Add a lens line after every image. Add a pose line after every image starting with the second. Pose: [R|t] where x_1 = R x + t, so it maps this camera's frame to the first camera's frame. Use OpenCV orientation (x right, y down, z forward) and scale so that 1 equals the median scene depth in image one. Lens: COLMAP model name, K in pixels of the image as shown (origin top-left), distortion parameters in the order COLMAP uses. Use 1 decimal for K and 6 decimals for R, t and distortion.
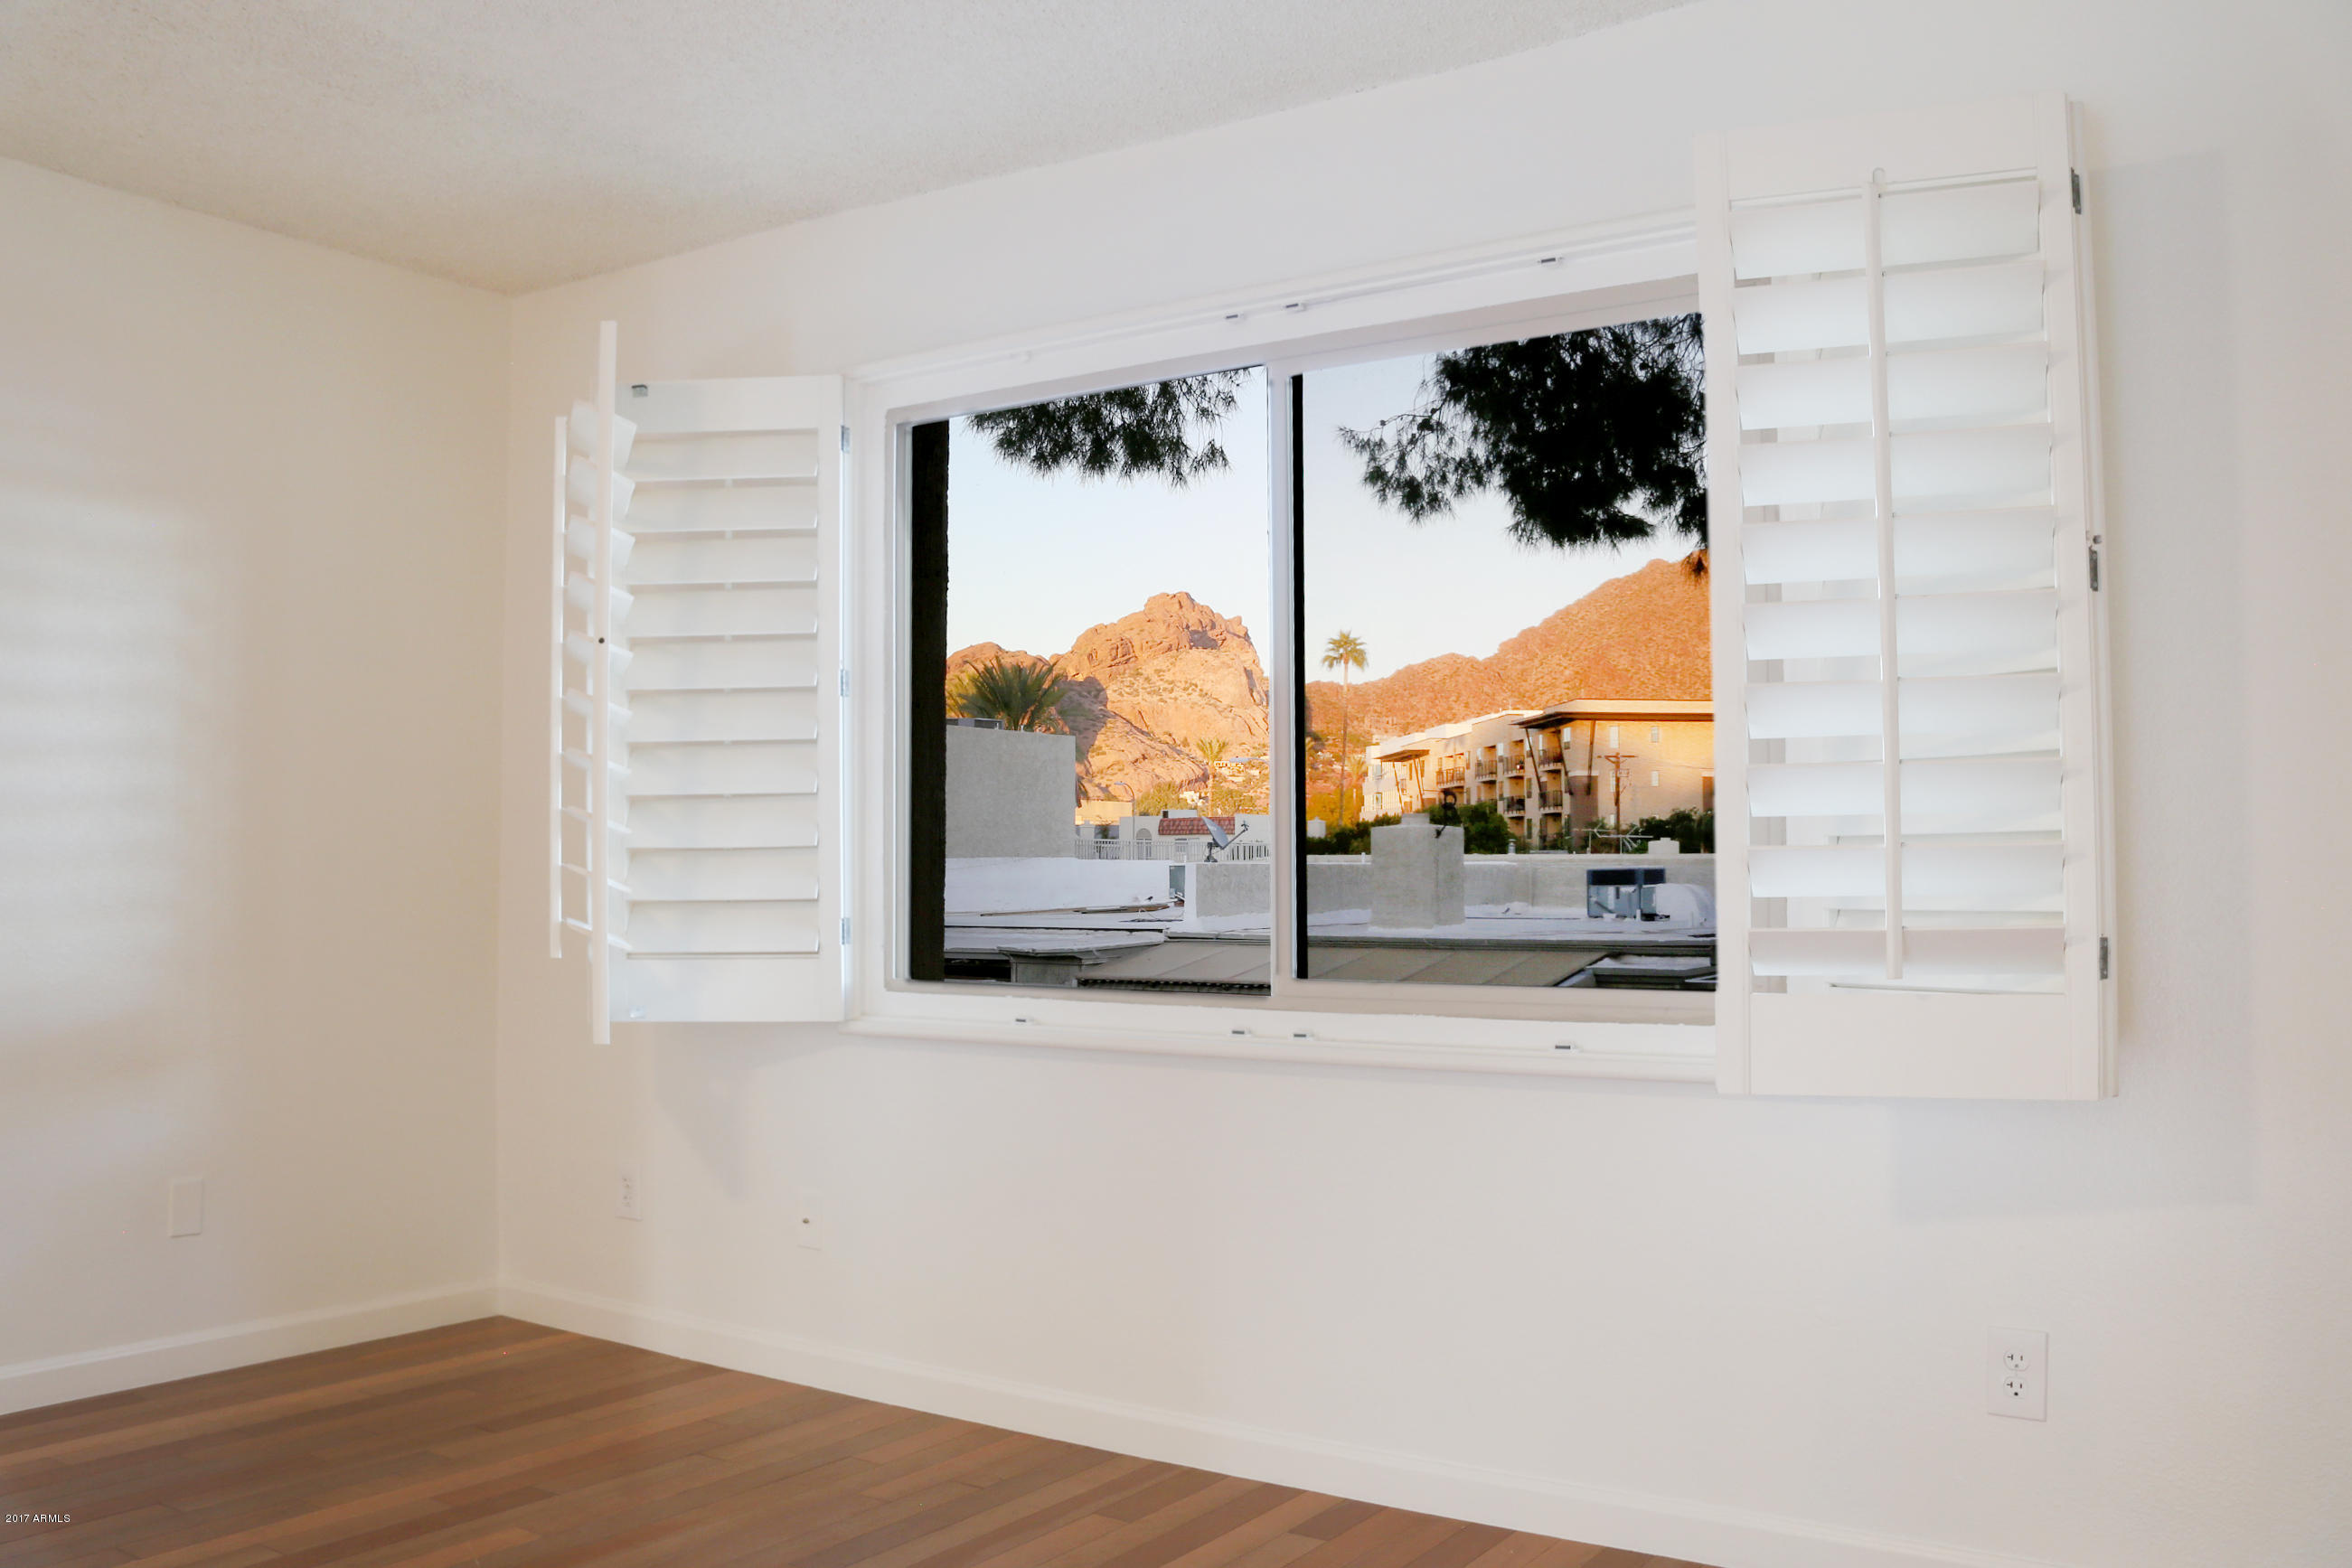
lens RADIAL K [[1943.9, 0, 1176.0], [0, 1943.9, 784.0], [0, 0, 1]] dist [-0.170724, 0.126395]
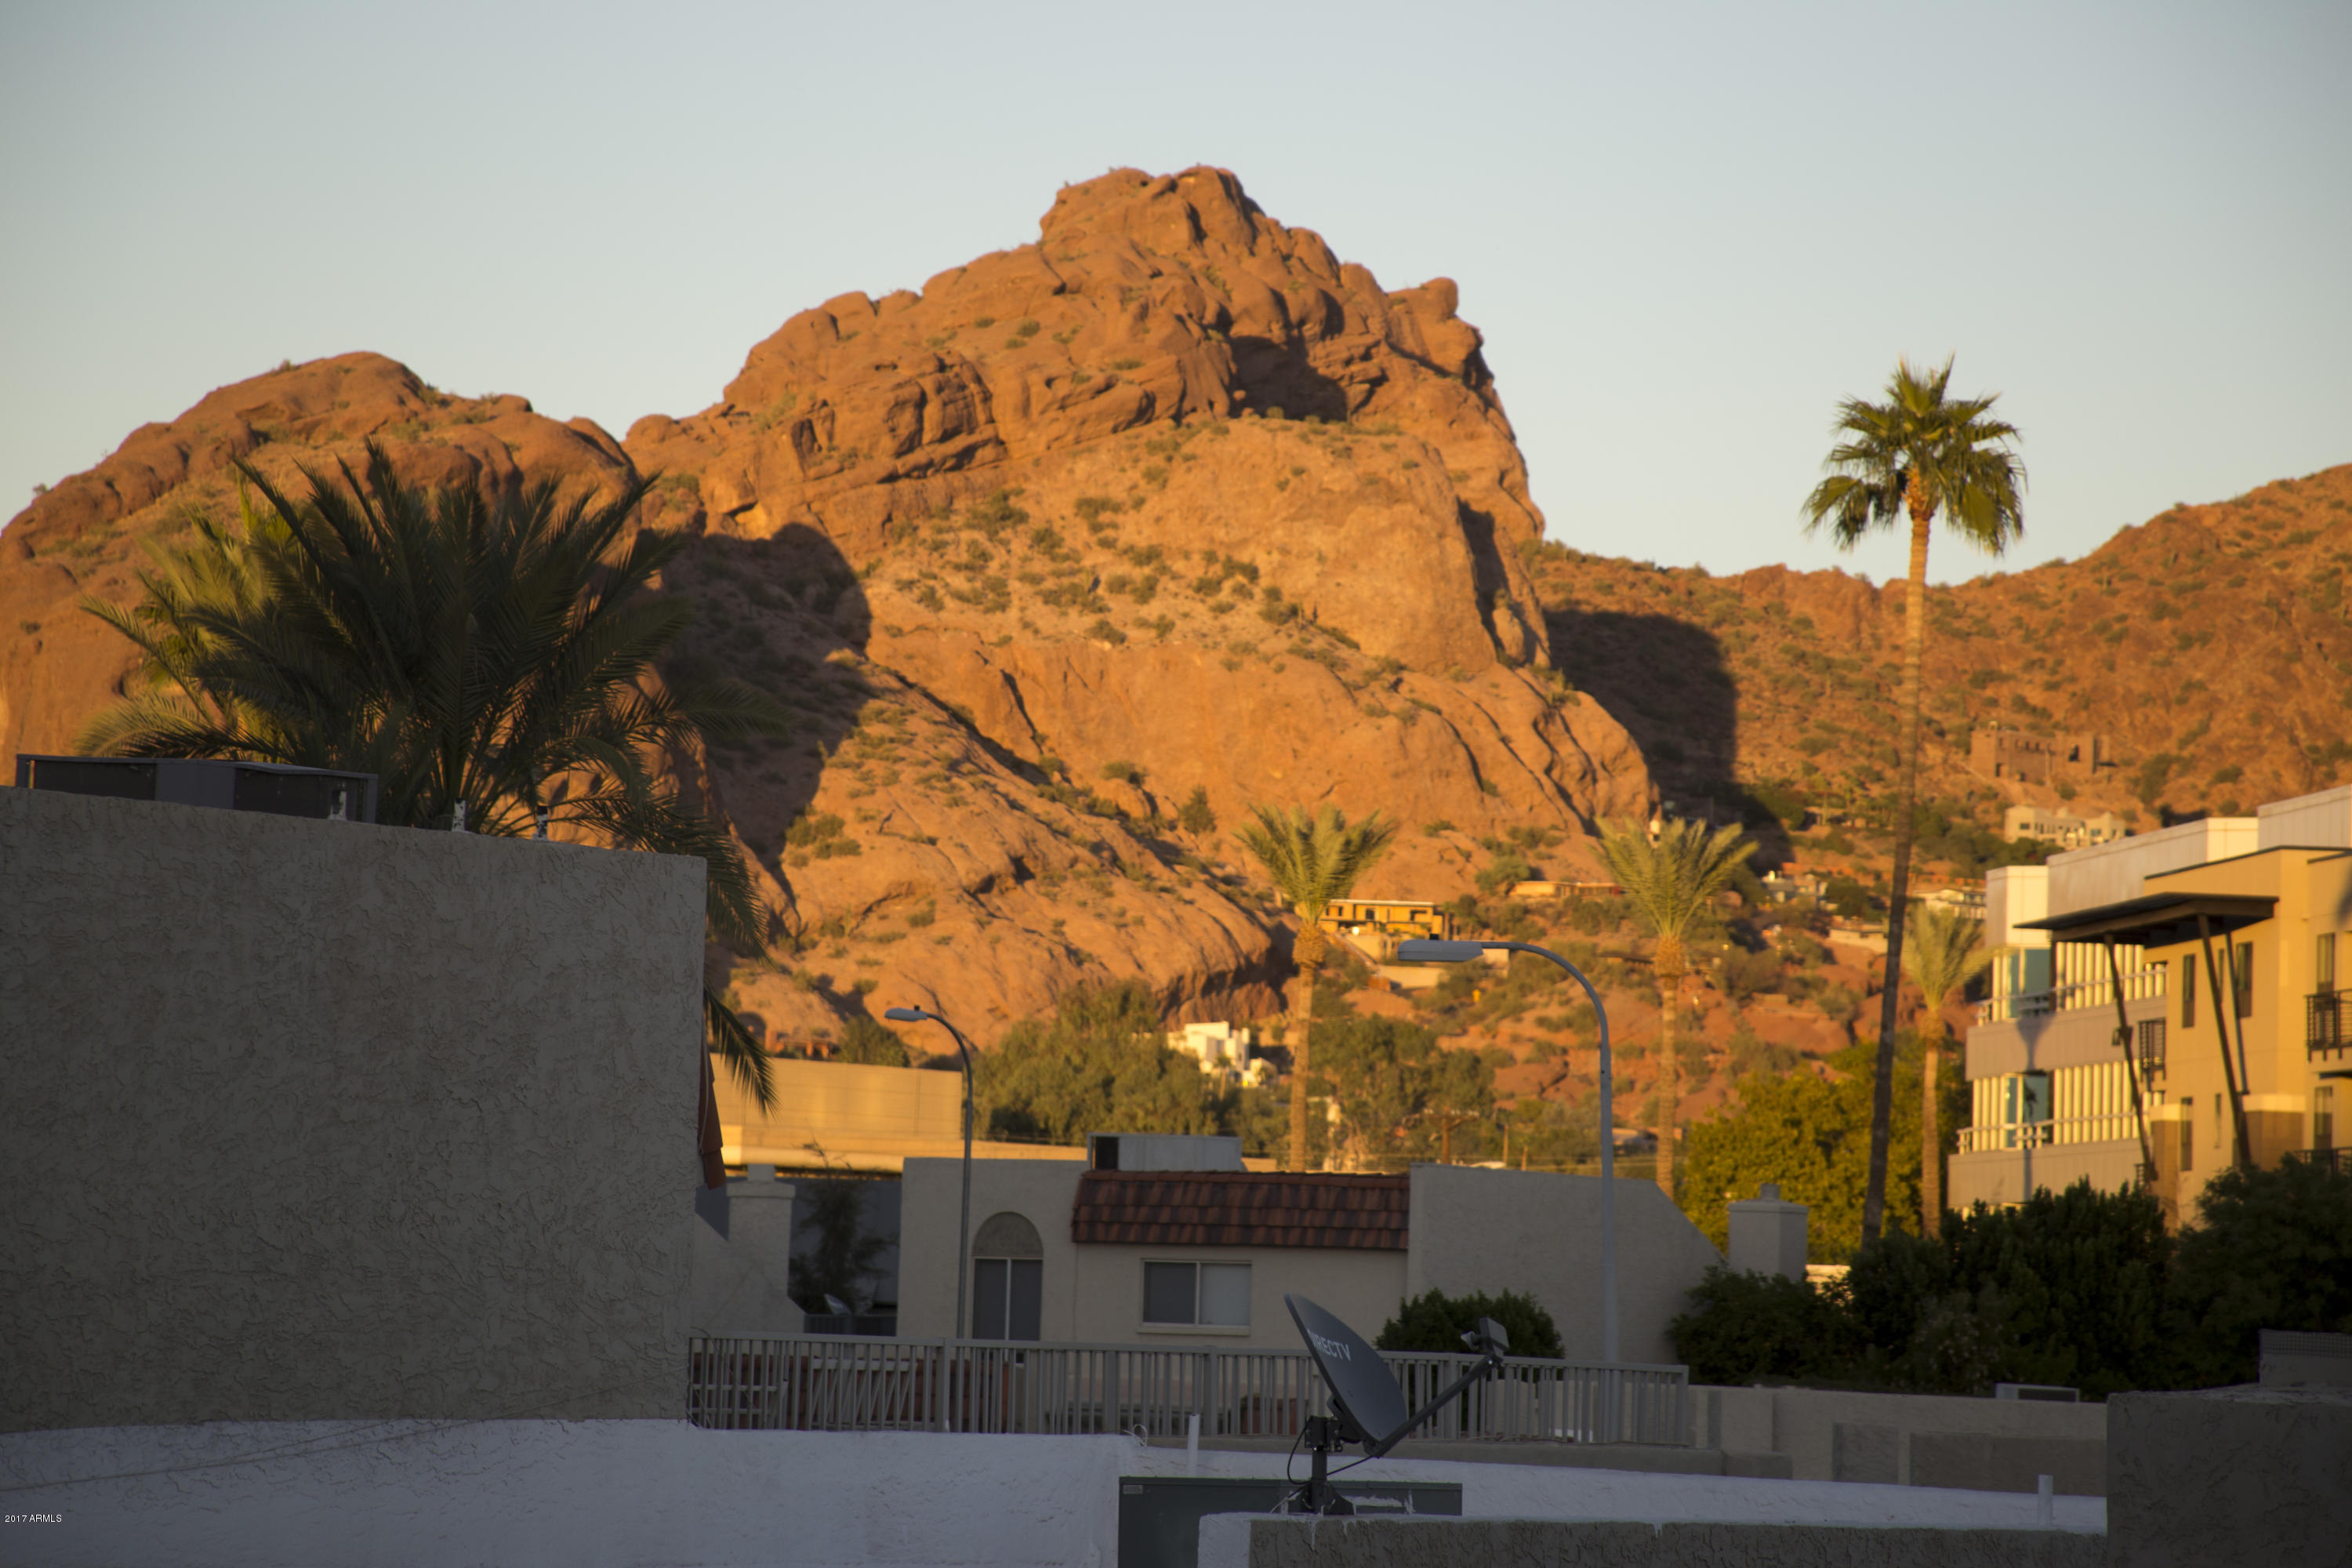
lens RADIAL K [[9203.7, 0, 1176.0], [0, 9203.7, 784.0], [0, 0, 1]] dist [1.733218, -1.420263]
pose [[0.999474, 0.032440, -0.000500, 0.002536], [-0.032434, 0.998653, -0.040510, 0.020096], [-0.000815, 0.040505, 0.999179, -0.111821]]
